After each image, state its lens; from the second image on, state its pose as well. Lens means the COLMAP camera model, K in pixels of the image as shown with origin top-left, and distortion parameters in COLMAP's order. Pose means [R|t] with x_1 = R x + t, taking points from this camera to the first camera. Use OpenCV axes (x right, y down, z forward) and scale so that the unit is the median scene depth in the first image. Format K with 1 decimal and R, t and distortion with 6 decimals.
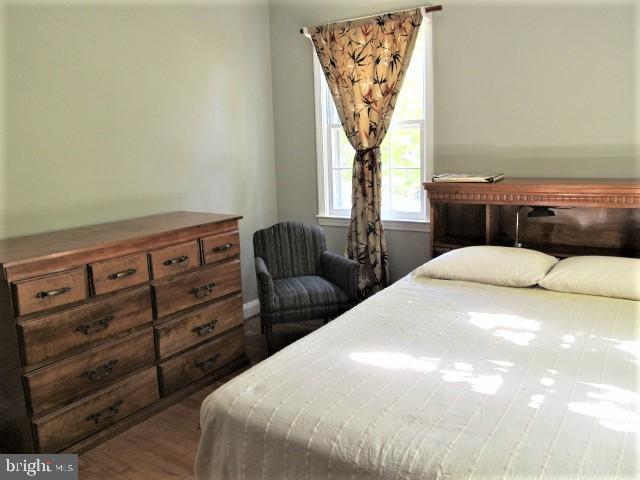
lens RADIAL K [[526.6, 0, 319.3], [0, 526.6, 238.3], [0, 0, 1]] dist [-0.031266, 0.007512]
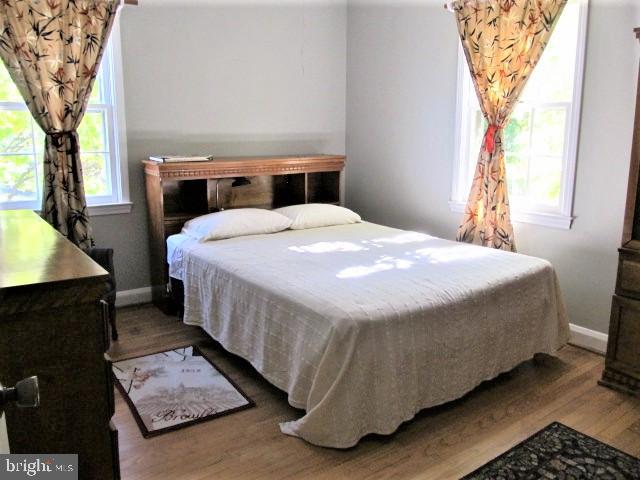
lens RADIAL K [[526.6, 0, 319.3], [0, 526.6, 238.3], [0, 0, 1]] dist [-0.031266, 0.007512]
pose [[0.407742, -0.140533, 0.902218, -0.590022], [0.155767, 0.984307, 0.082923, 0.008270], [-0.899713, 0.106724, 0.423234, 0.229480]]
